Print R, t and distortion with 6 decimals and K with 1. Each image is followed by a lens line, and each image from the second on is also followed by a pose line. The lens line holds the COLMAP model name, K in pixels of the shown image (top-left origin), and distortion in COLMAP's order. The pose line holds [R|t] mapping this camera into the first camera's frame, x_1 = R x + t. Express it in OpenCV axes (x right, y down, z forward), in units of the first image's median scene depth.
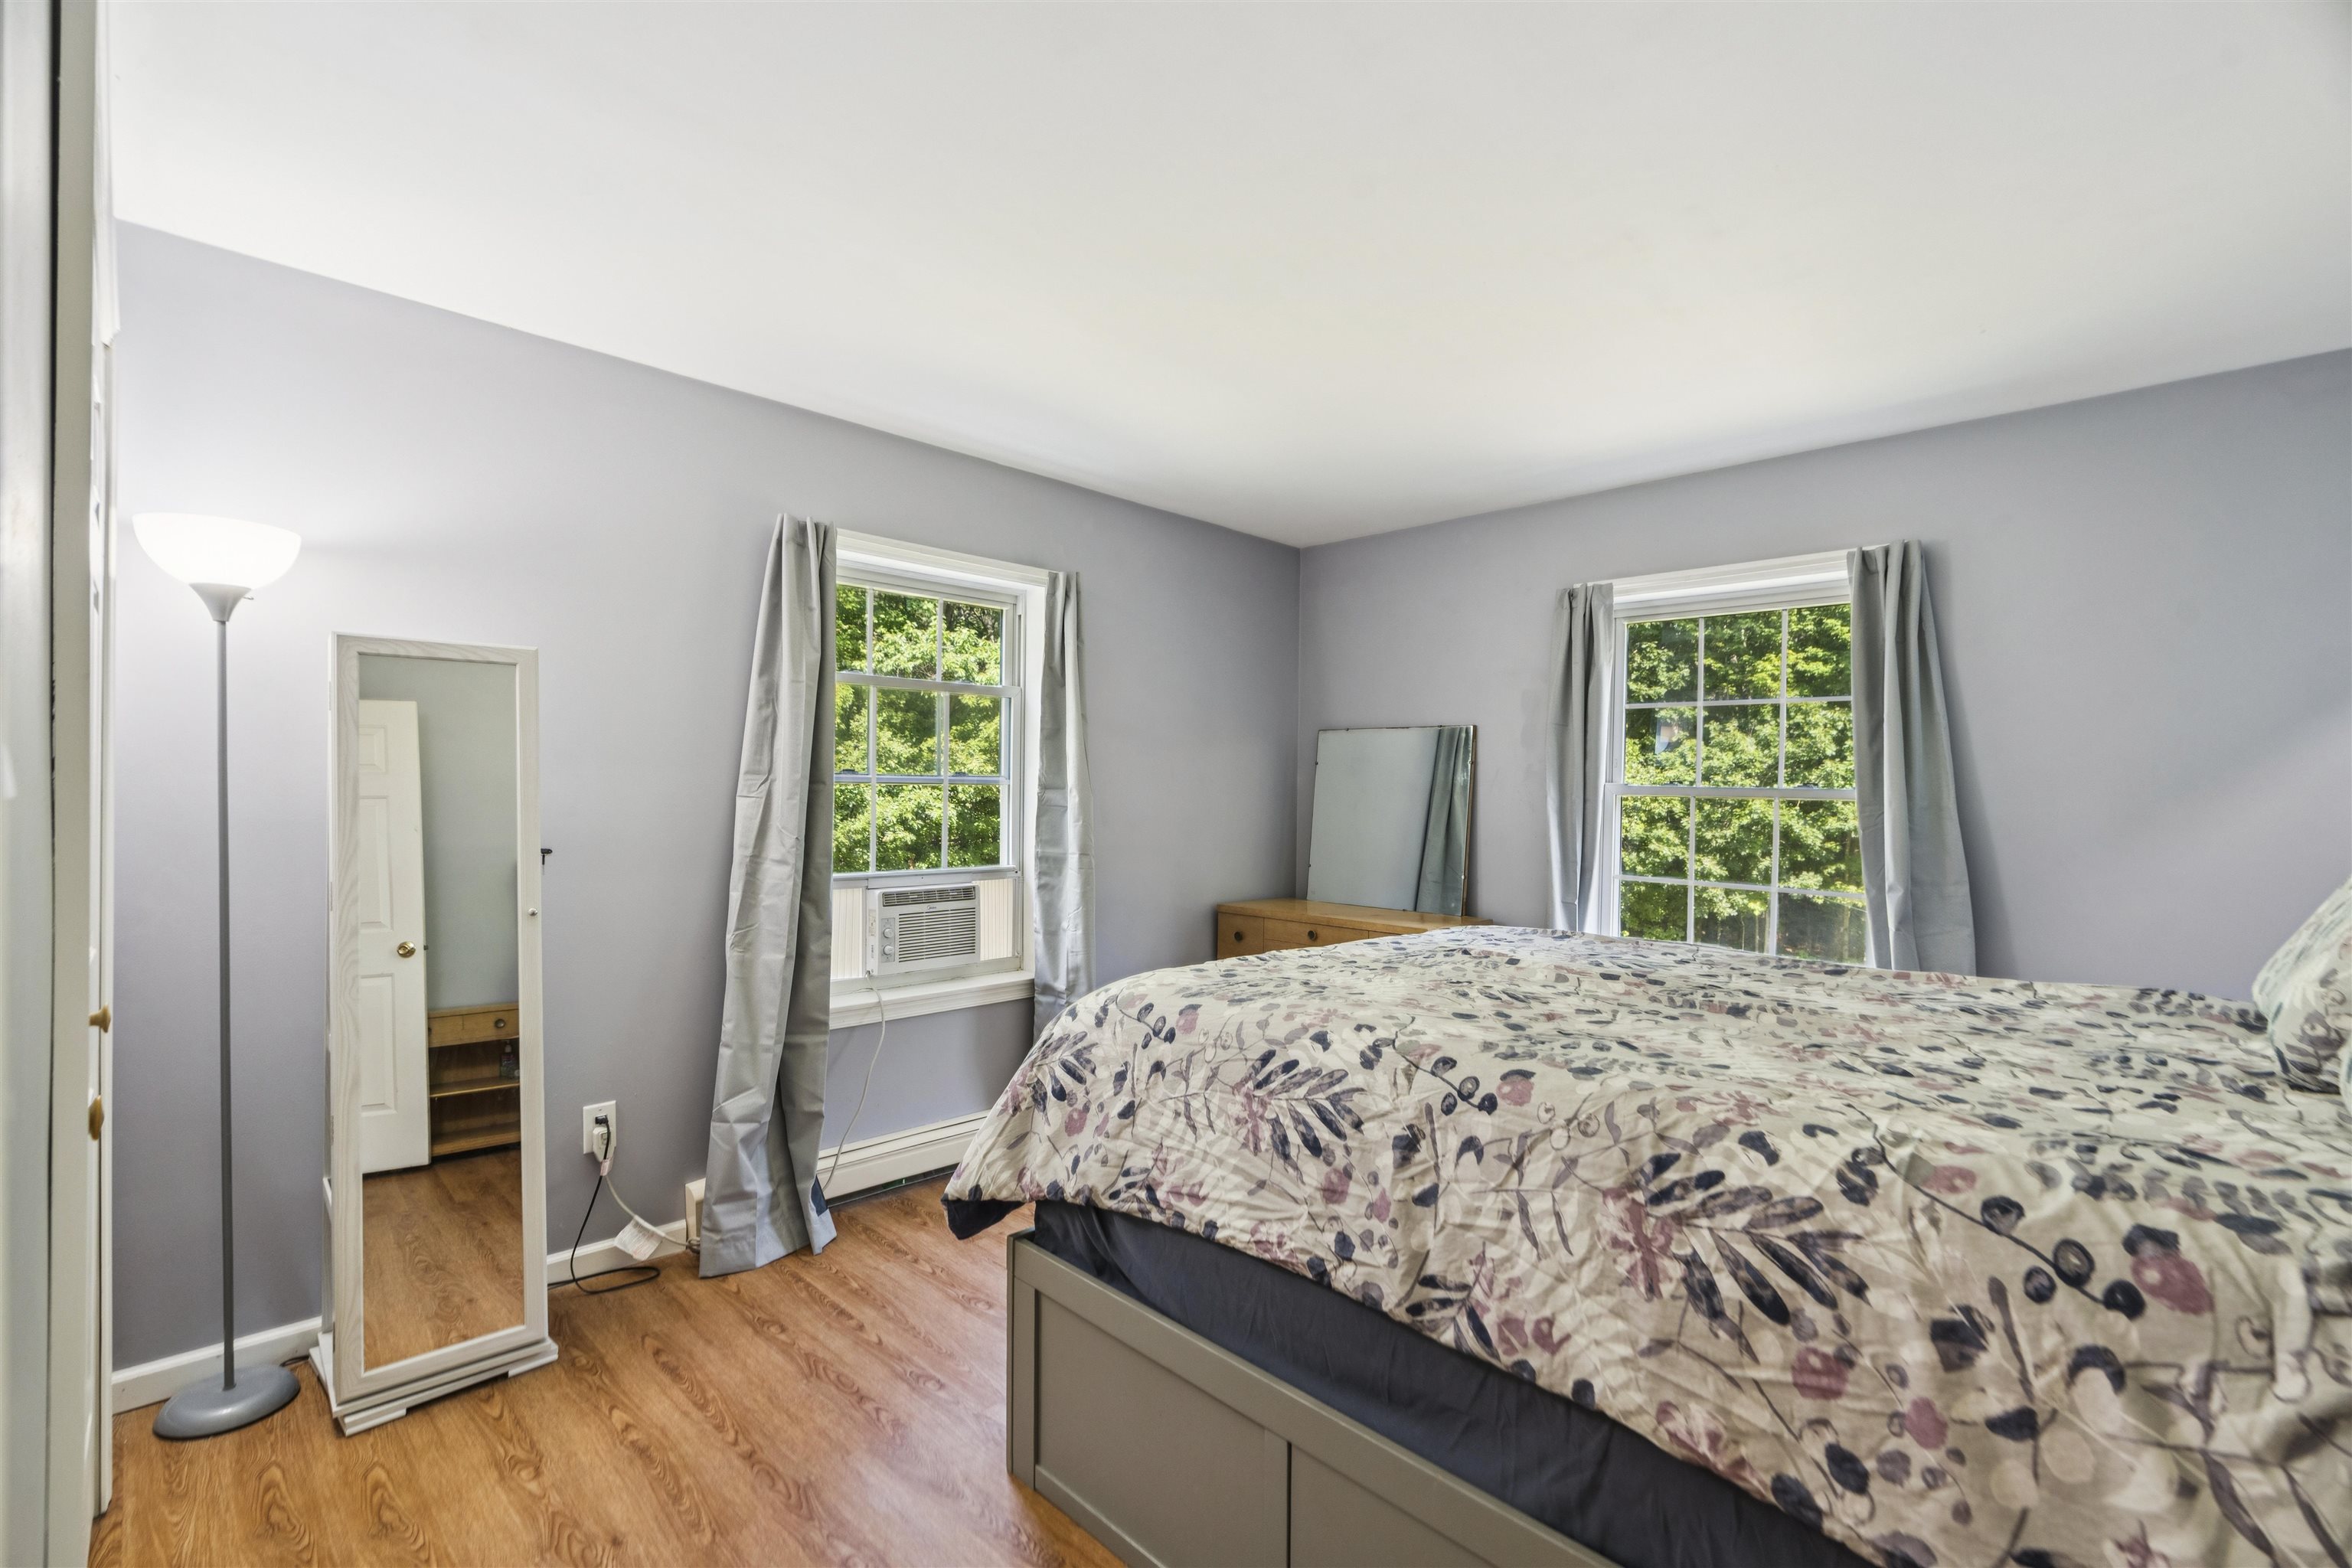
lens RADIAL K [[1057.4, 0, 1183.9], [0, 1057.4, 794.2], [0, 0, 1]] dist [-0.005712, 0.002627]
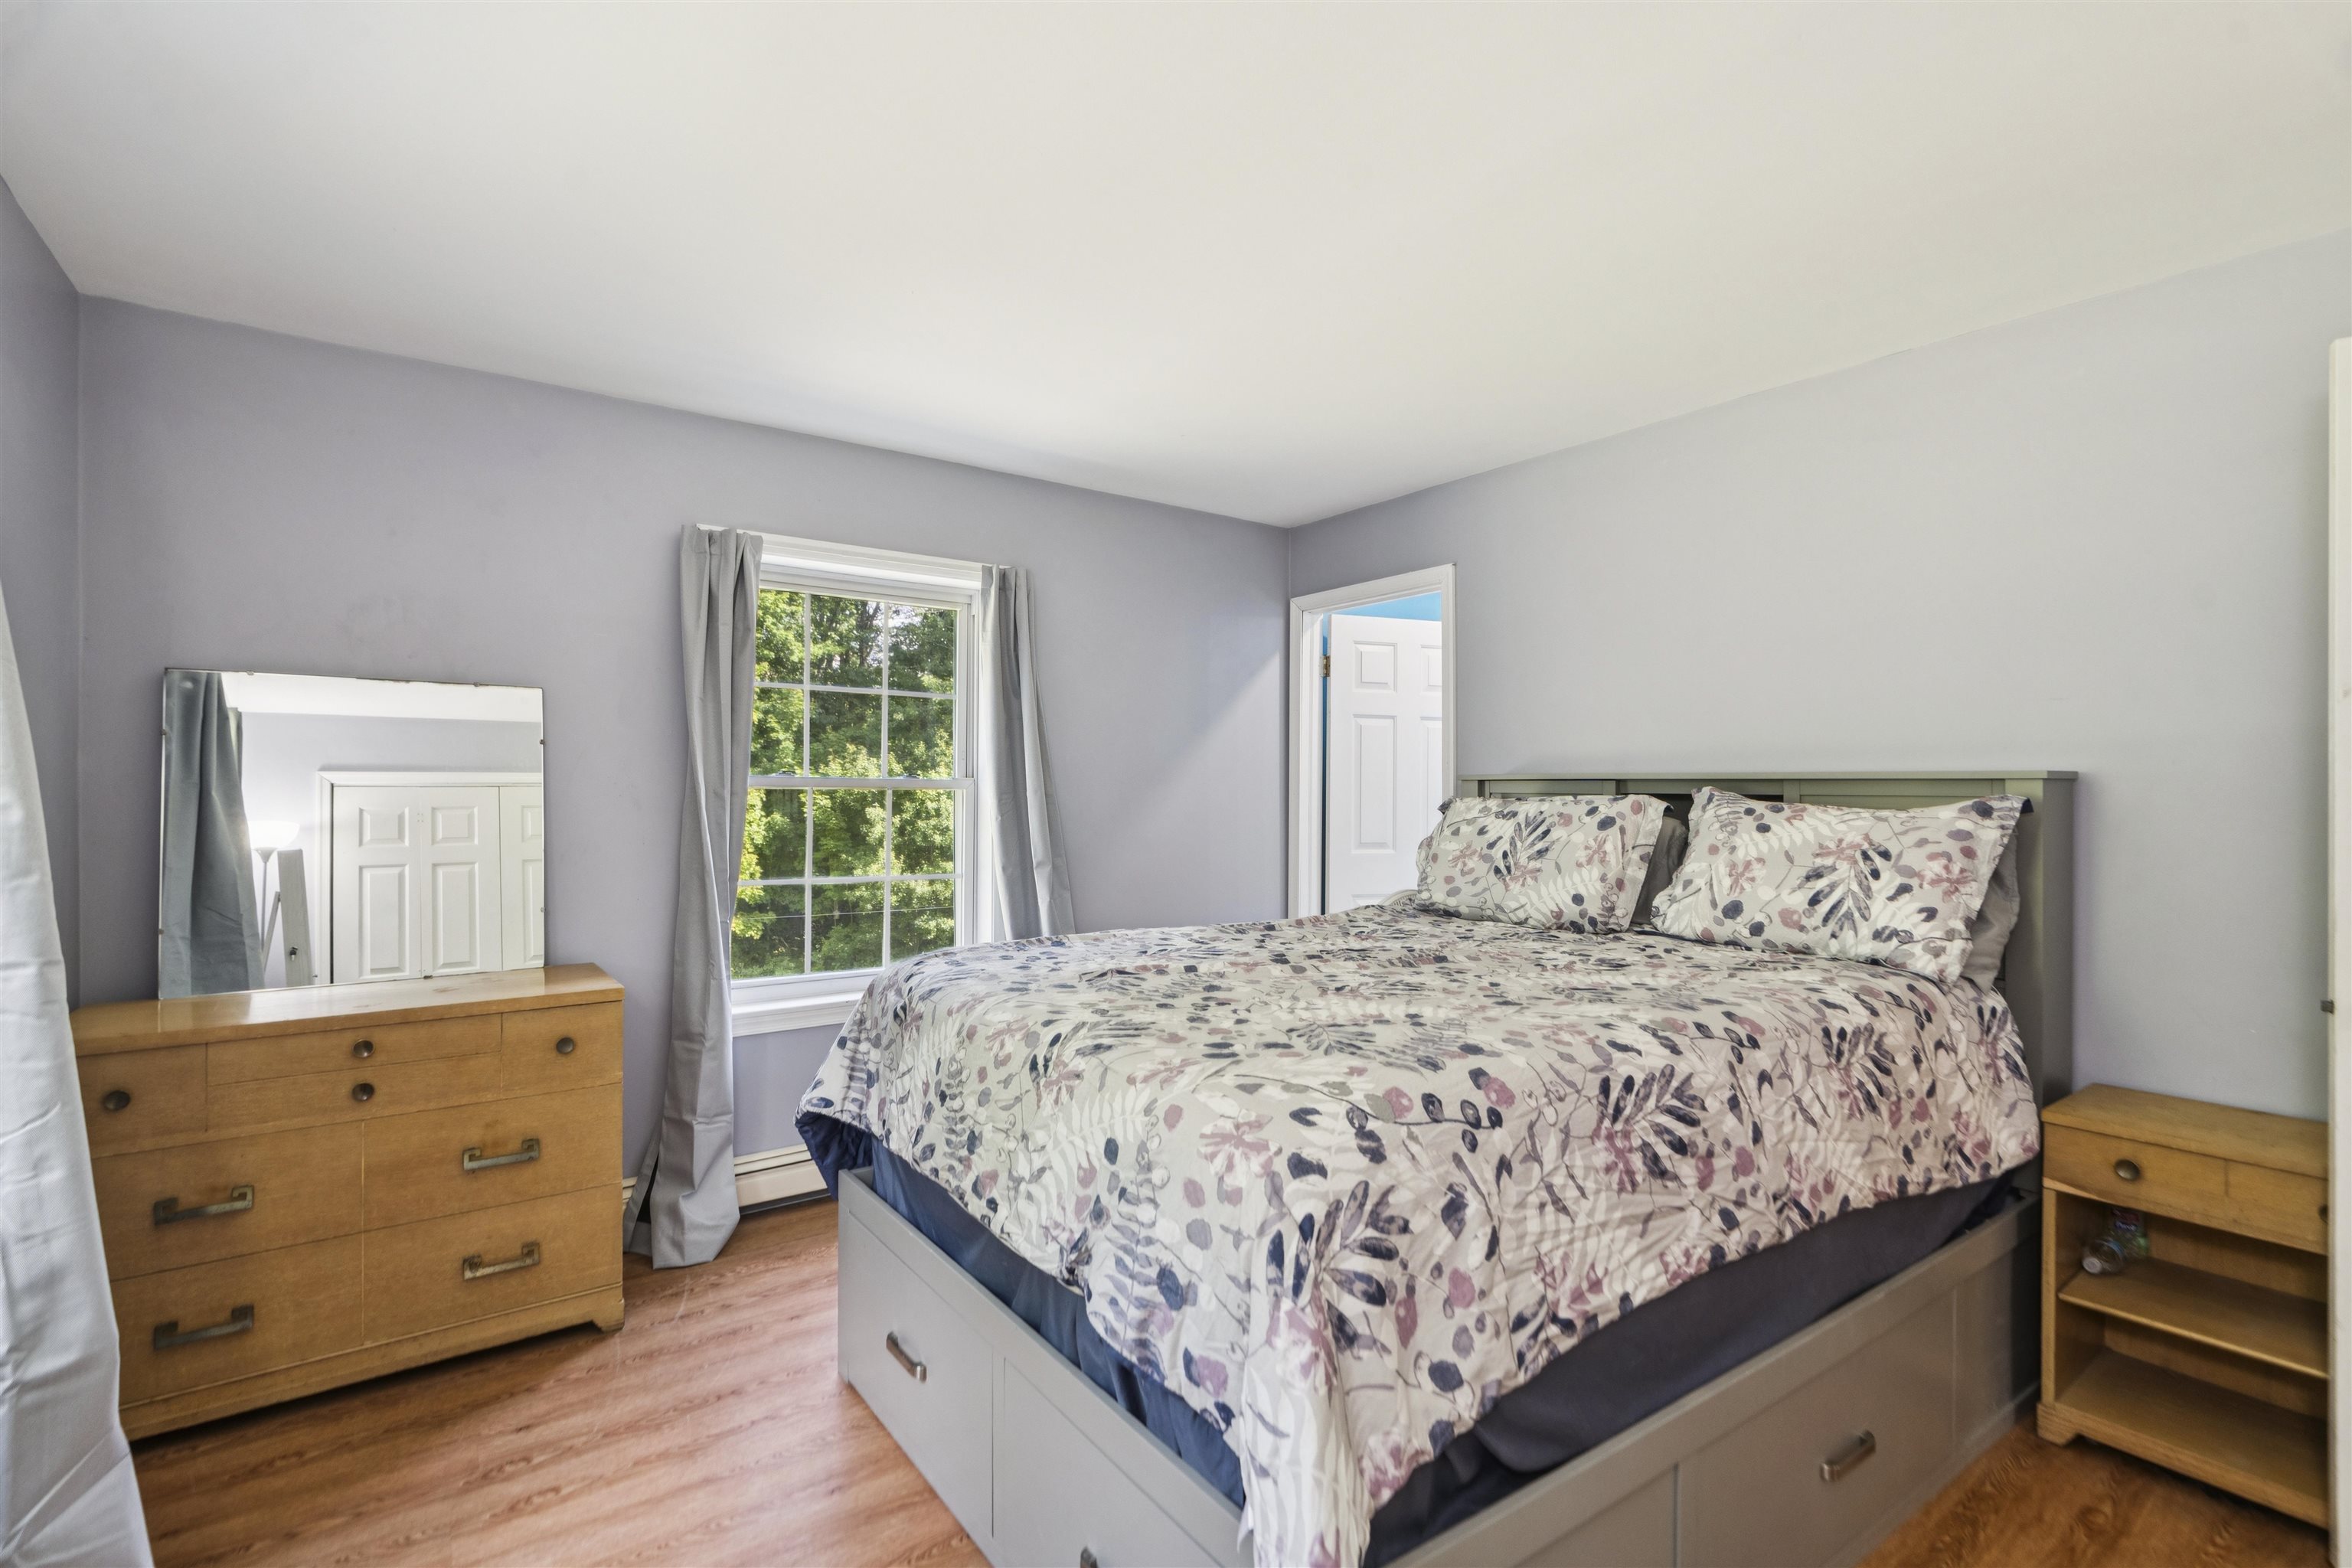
lens RADIAL K [[1057.4, 0, 1179.0], [0, 1057.4, 786.1], [0, 0, 1]] dist [-0.005712, 0.002627]
pose [[0.156292, -0.004863, 0.987699, -0.897596], [-0.005790, 0.999966, 0.005840, -0.013996], [-0.987694, -0.006632, 0.156259, 1.250871]]
